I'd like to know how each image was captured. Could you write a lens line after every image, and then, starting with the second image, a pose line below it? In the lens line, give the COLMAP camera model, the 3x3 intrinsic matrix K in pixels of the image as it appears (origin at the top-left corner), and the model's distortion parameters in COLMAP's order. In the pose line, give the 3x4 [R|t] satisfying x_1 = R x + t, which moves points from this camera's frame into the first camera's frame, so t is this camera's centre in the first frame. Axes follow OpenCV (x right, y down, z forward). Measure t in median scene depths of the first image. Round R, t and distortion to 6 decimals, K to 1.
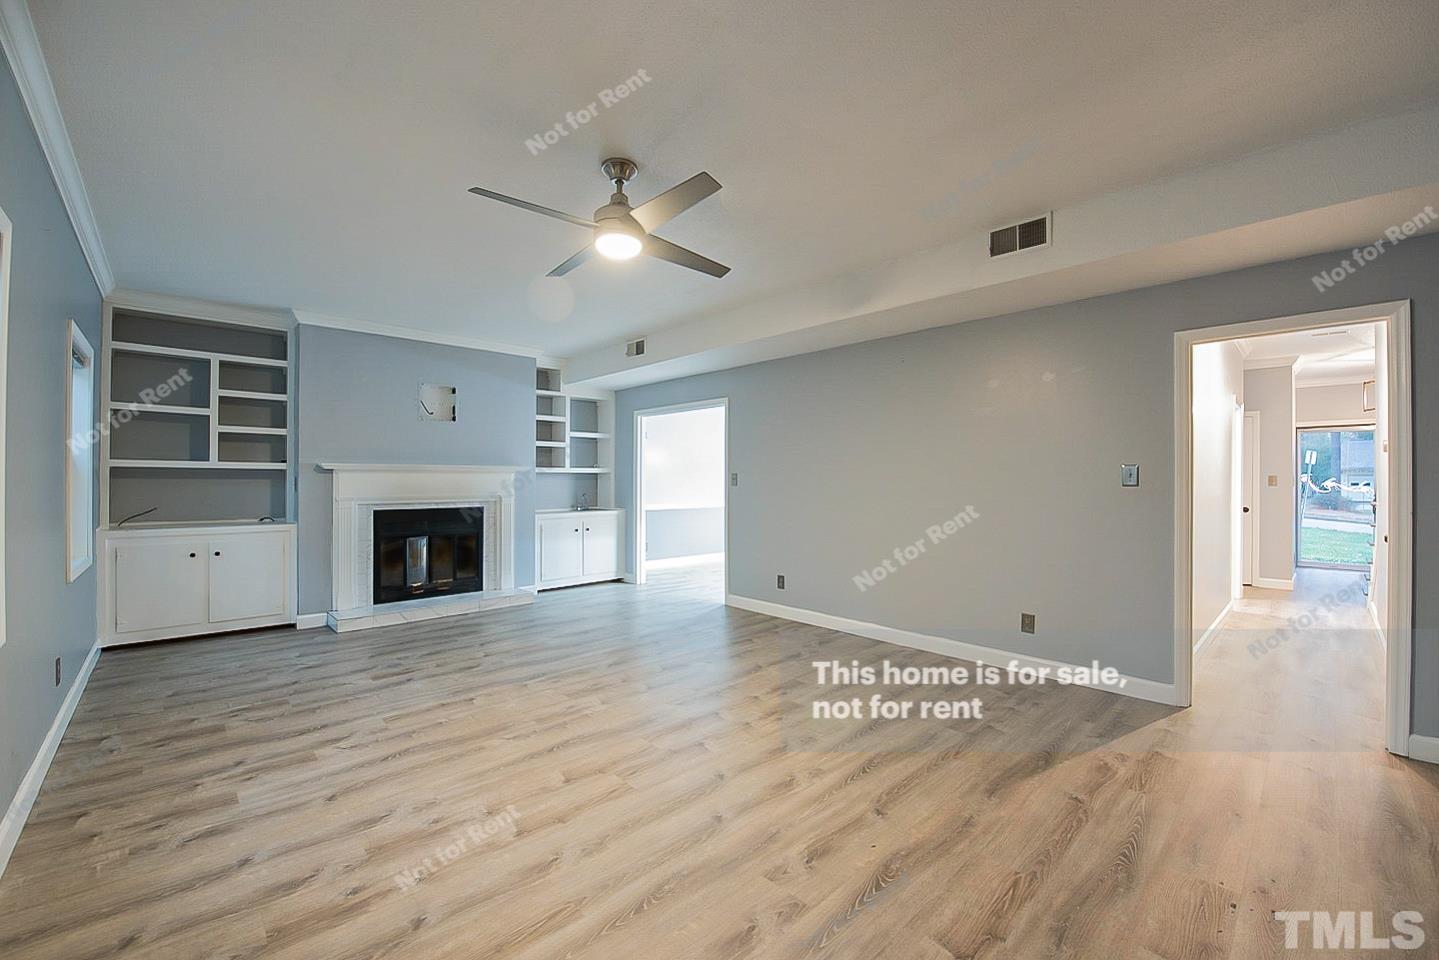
lens RADIAL K [[579.8, 0, 714.1], [0, 579.8, 483.5], [0, 0, 1]] dist [-0.013663, -0.000434]
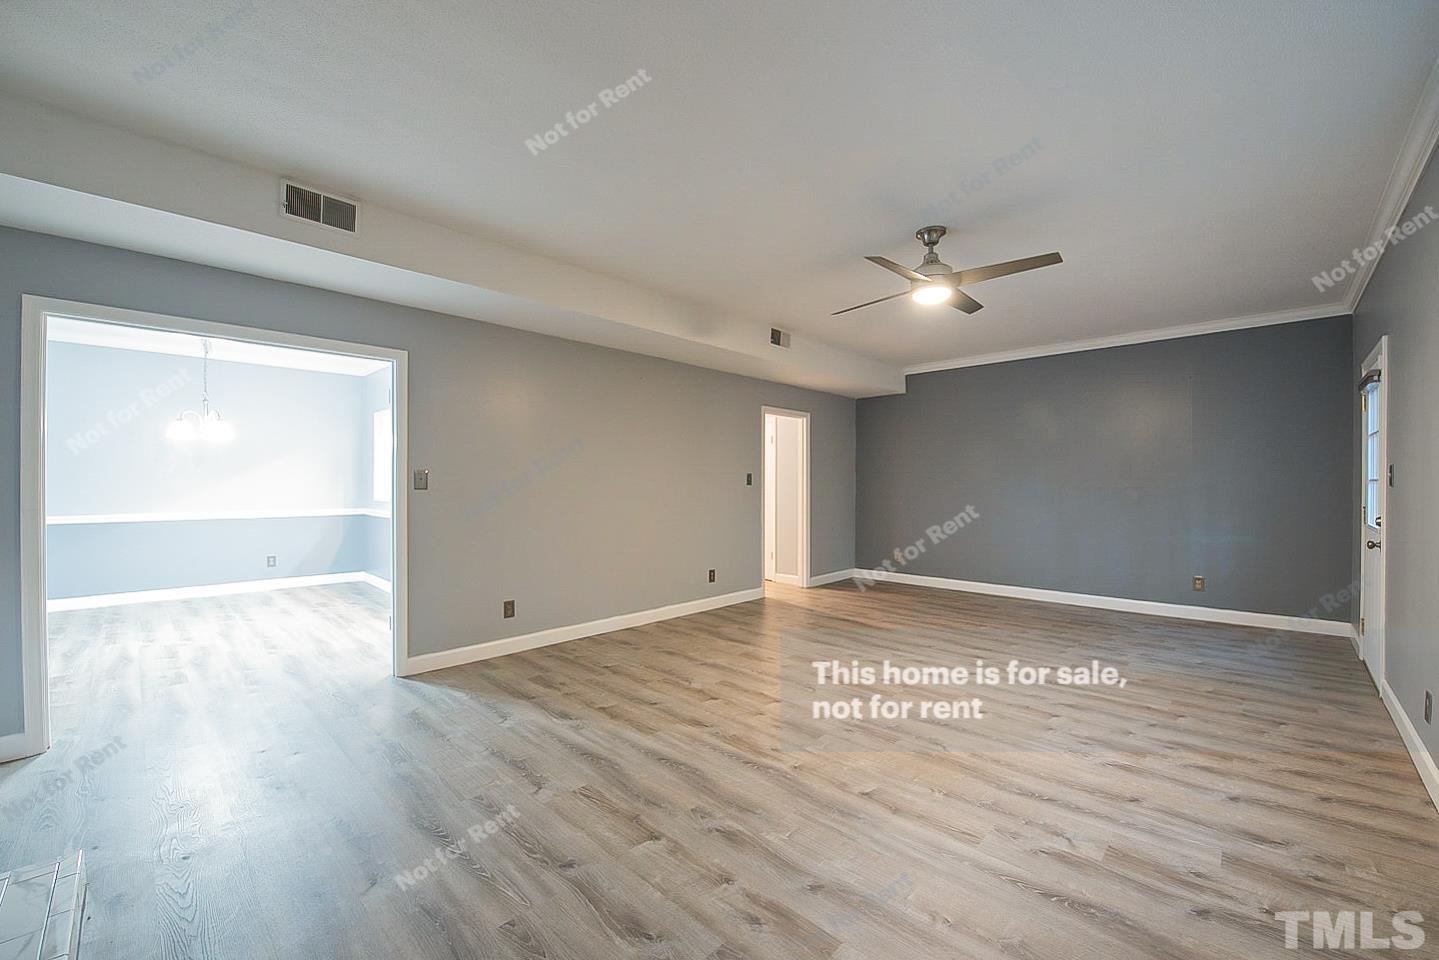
lens RADIAL K [[579.8, 0, 716.0], [0, 579.8, 483.5], [0, 0, 1]] dist [-0.013663, -0.000434]
pose [[-0.053581, -0.005014, 0.998551, -0.957814], [0.004847, 0.999974, 0.005281, -0.007386], [-0.998552, 0.005123, -0.053555, 1.049986]]
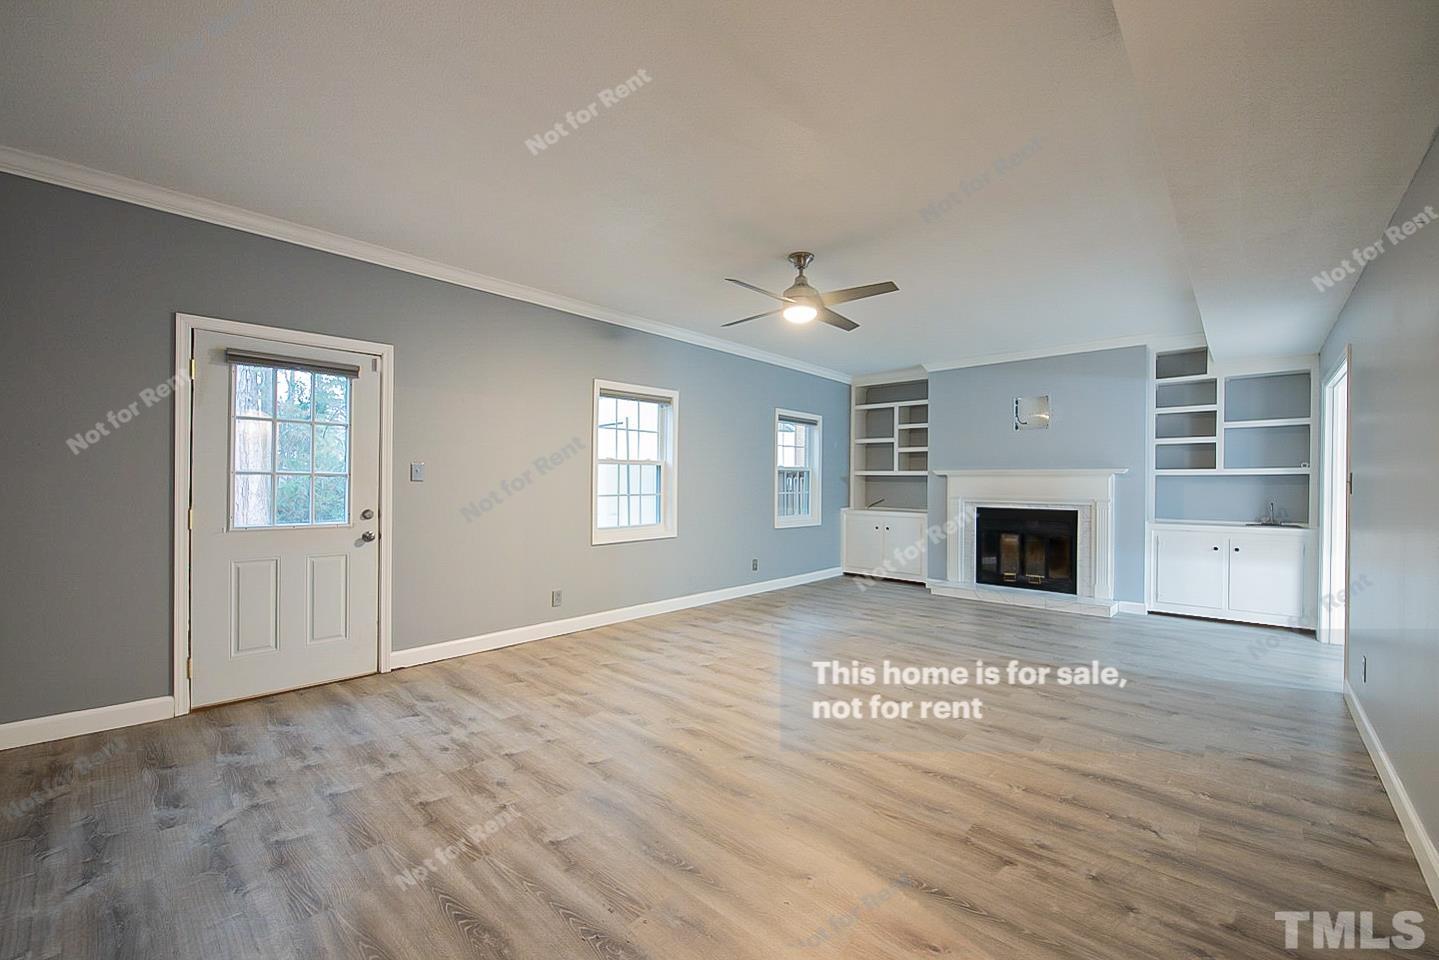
lens RADIAL K [[579.8, 0, 719.9], [0, 579.8, 477.3], [0, 0, 1]] dist [-0.013663, -0.000434]
pose [[0.076898, -0.008762, -0.997000, 0.840022], [-0.013504, 0.999861, -0.009829, 0.002714], [0.996948, 0.014219, 0.076768, 0.478415]]
